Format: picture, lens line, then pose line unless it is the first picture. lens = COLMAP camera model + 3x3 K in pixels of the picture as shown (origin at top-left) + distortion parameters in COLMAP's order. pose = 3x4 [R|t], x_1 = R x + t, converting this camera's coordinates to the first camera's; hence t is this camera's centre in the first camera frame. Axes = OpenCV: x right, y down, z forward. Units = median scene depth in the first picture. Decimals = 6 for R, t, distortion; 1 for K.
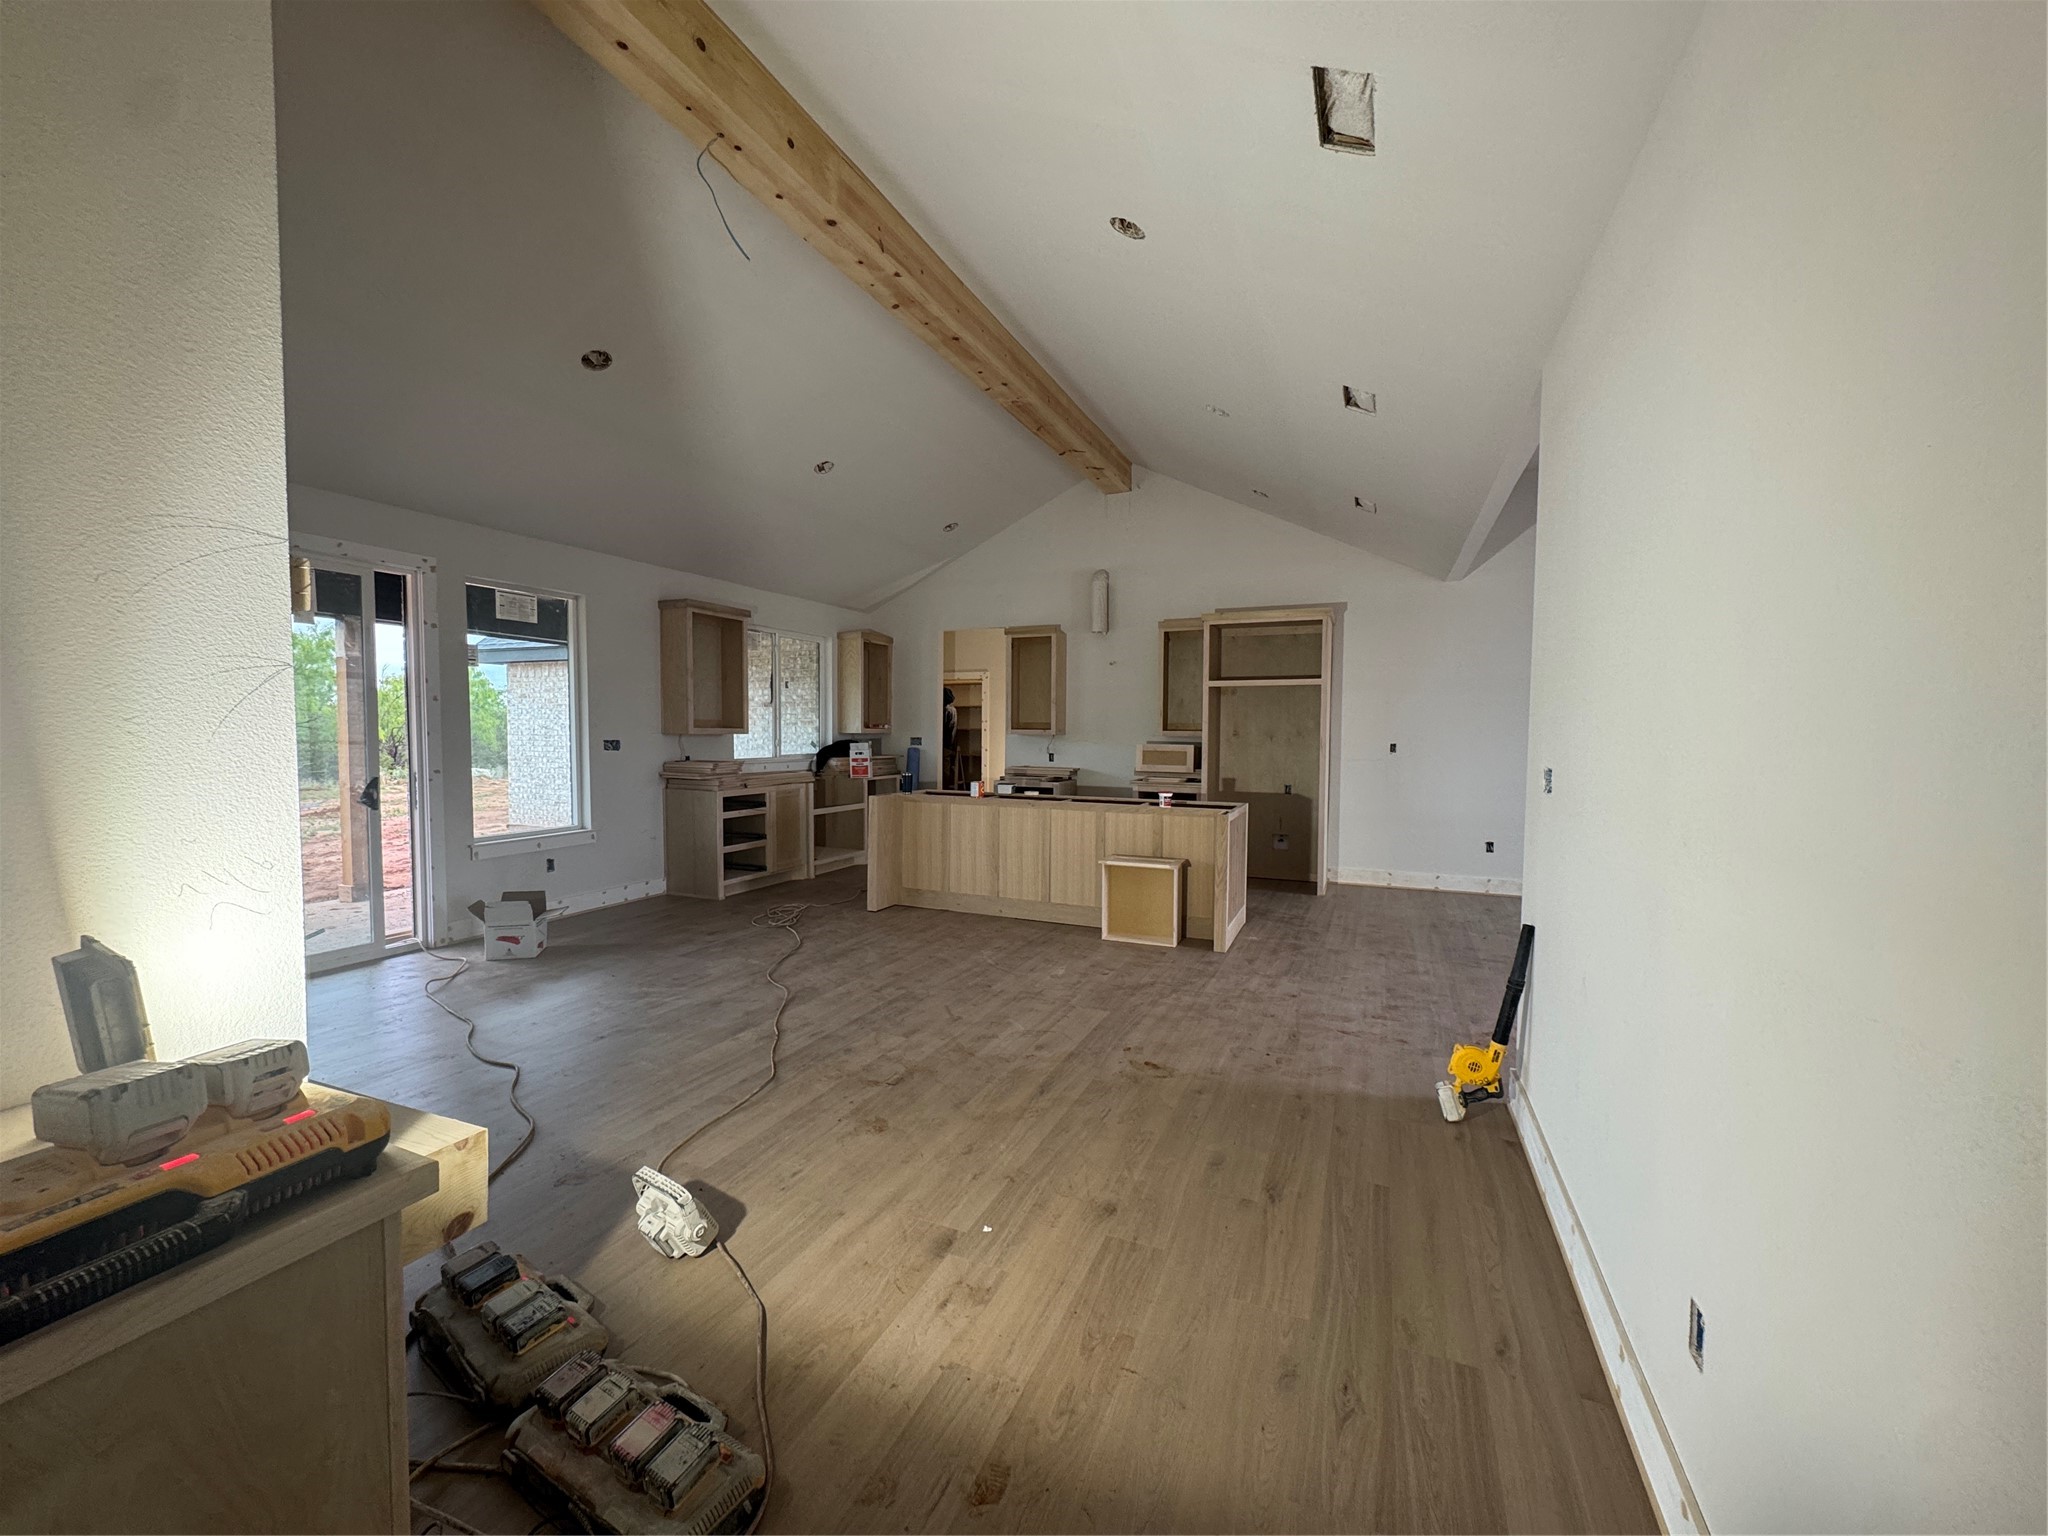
lens RADIAL K [[811.9, 0, 1026.4], [0, 811.9, 772.5], [0, 0, 1]] dist [-0.003228, 0.000464]
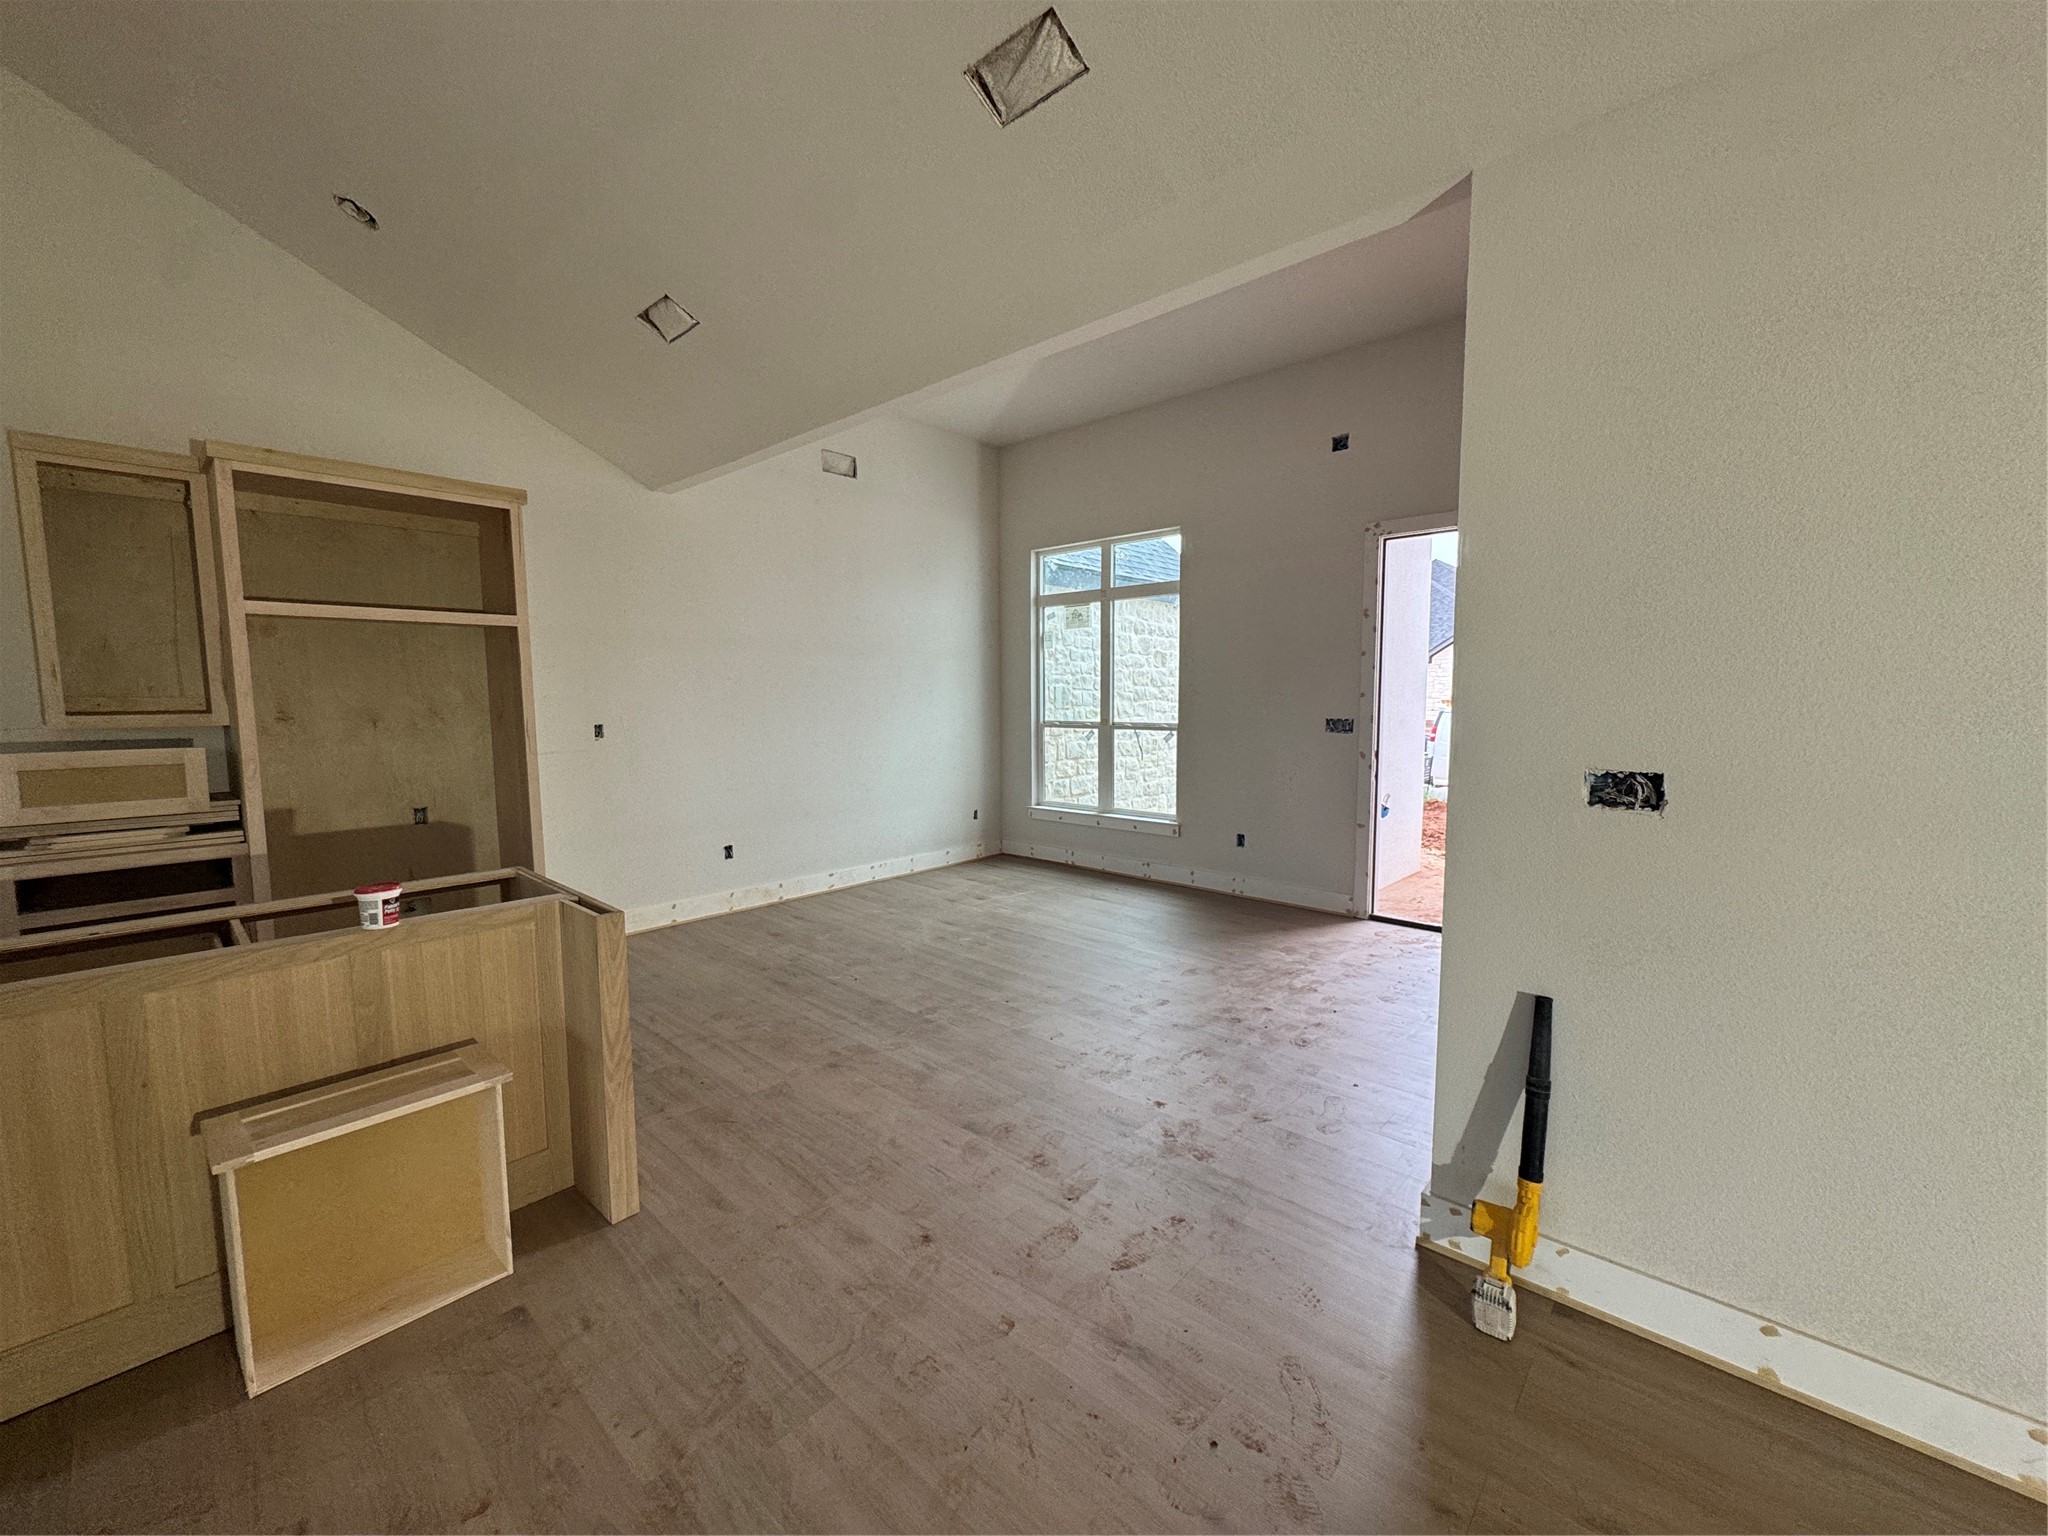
lens RADIAL K [[811.9, 0, 1024.0], [0, 811.9, 768.5], [0, 0, 1]] dist [-0.003228, 0.000464]
pose [[0.321840, -0.094269, 0.942089, -0.086883], [0.056252, 0.995177, 0.080365, -0.047199], [-0.945121, 0.027130, 0.325591, 0.651918]]
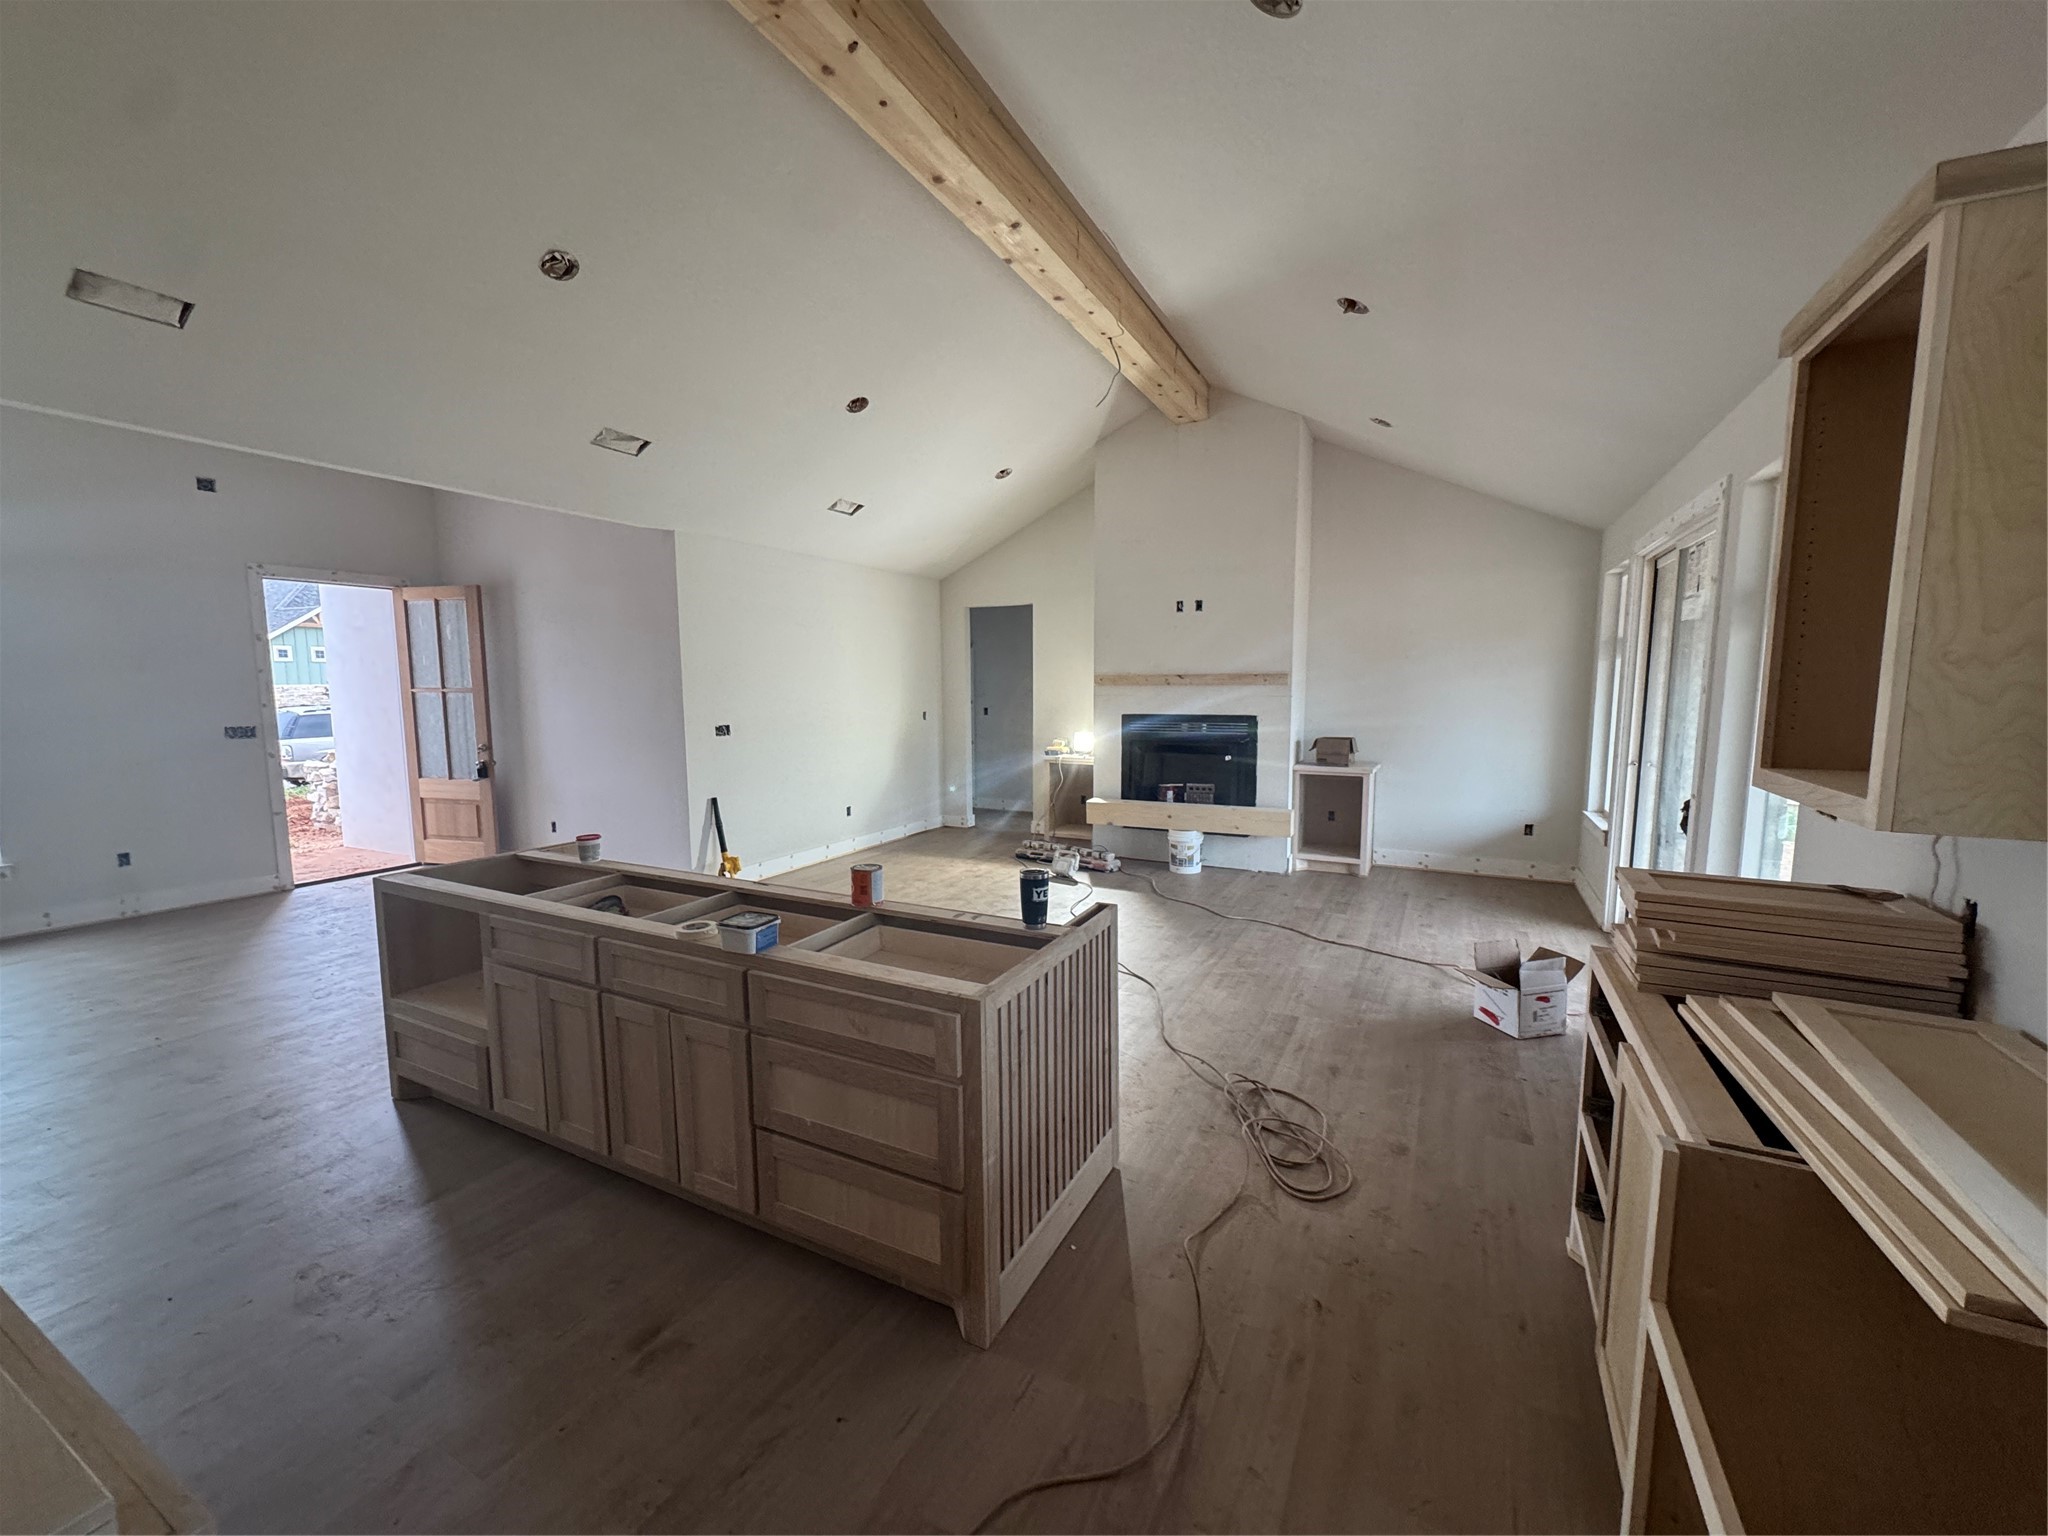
lens RADIAL K [[811.9, 0, 1025.1], [0, 811.9, 769.6], [0, 0, 1]] dist [-0.003228, 0.000464]
pose [[-0.997593, -0.012332, 0.068237, -0.208455], [-0.001095, 0.986738, 0.162315, -0.136326], [-0.069334, 0.161849, -0.984377, 1.712633]]
